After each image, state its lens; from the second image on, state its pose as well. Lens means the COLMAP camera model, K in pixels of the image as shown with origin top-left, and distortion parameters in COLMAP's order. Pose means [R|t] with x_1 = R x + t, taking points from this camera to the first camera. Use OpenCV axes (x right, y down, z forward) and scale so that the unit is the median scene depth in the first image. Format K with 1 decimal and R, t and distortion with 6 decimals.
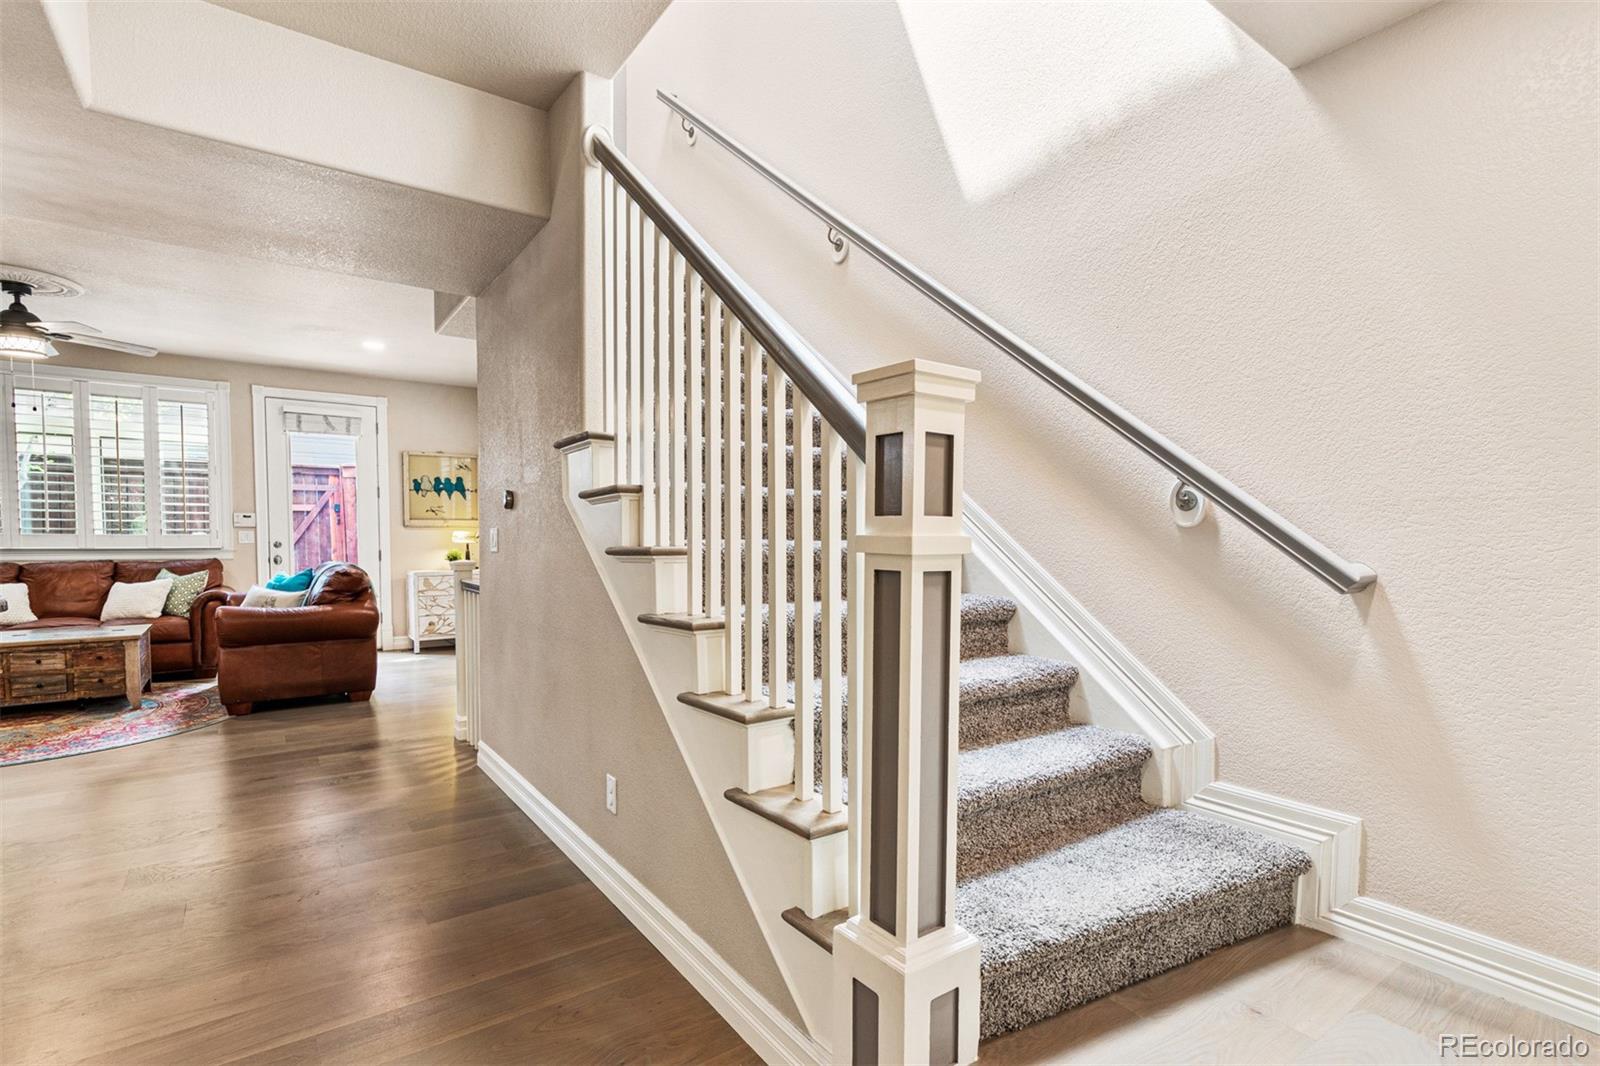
lens RADIAL K [[760.5, 0, 800.0], [0, 760.5, 533.0], [0, 0, 1]] dist [-0.004129, -0.001690]
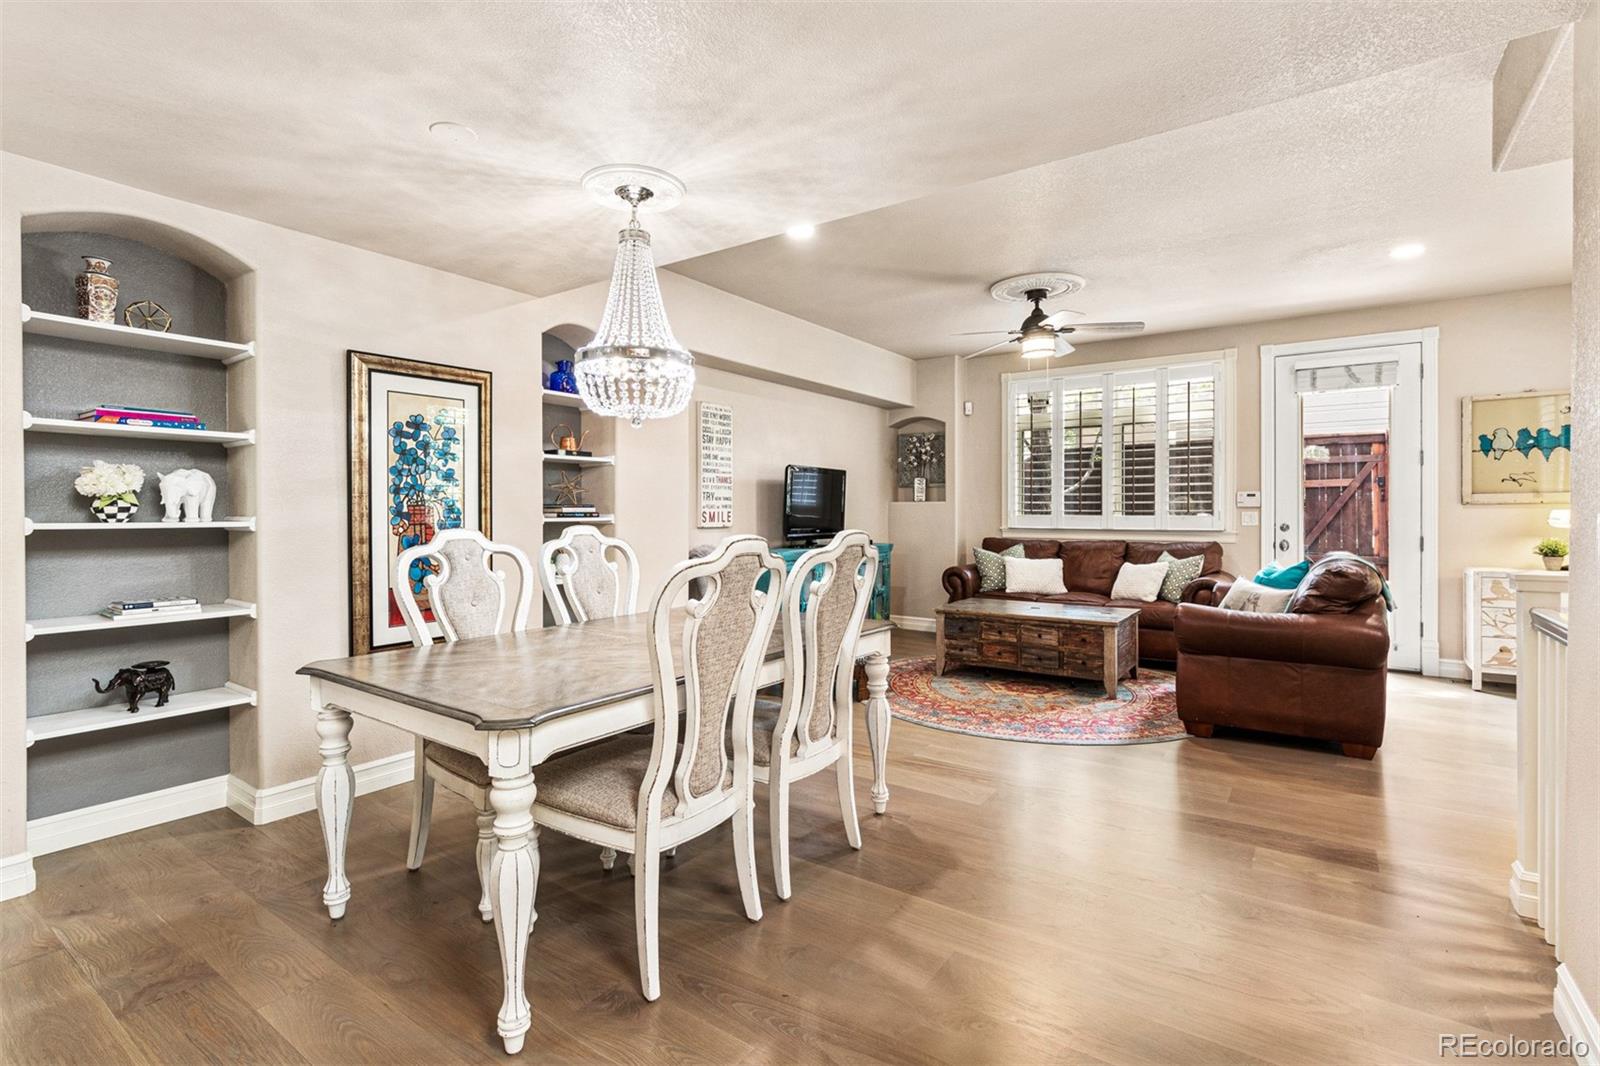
lens RADIAL K [[741.1, 0, 800.0], [0, 741.1, 533.0], [0, 0, 1]] dist [-0.002324, -0.000475]
pose [[0.323732, 0.023538, -0.945856, -0.094291], [0.007296, 0.999599, 0.027373, -0.006237], [0.946121, -0.015762, 0.323431, 0.261848]]
